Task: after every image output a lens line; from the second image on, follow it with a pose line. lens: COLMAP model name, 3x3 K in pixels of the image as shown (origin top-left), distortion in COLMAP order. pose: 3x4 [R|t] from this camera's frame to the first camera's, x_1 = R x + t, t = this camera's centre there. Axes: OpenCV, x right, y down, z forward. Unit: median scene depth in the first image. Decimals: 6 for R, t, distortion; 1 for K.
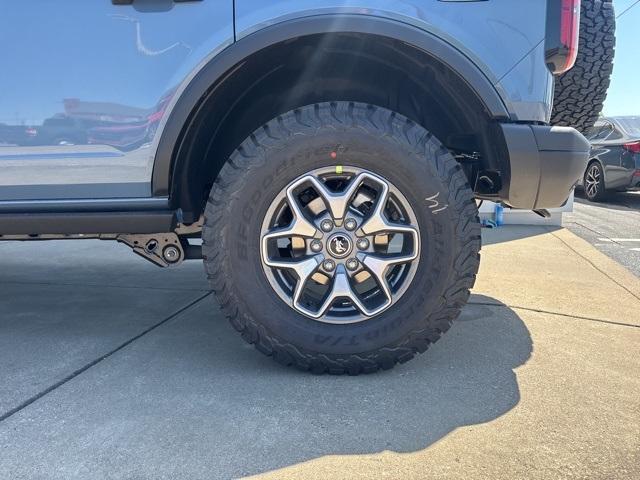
lens RADIAL K [[470.3, 0, 320.0], [0, 470.3, 240.0], [0, 0, 1]] dist [0.049157, -0.050752]
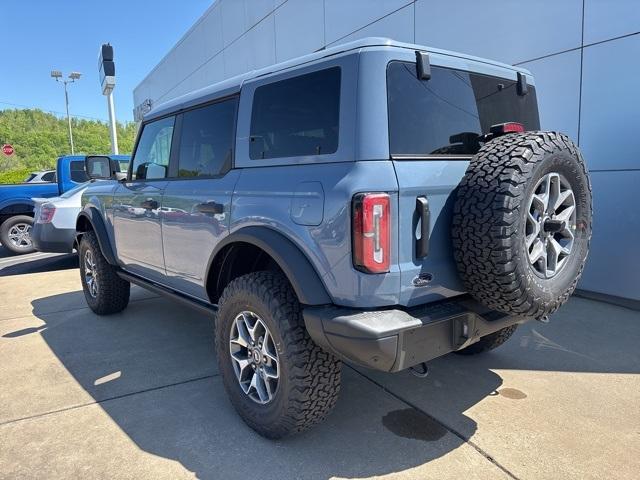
lens RADIAL K [[470.3, 0, 320.0], [0, 470.3, 240.0], [0, 0, 1]] dist [0.049157, -0.050752]
pose [[0.682911, 0.099085, -0.723751, 1.418337], [-0.112141, 0.993234, 0.030165, -0.491426], [0.721843, 0.060563, 0.689402, -0.034327]]
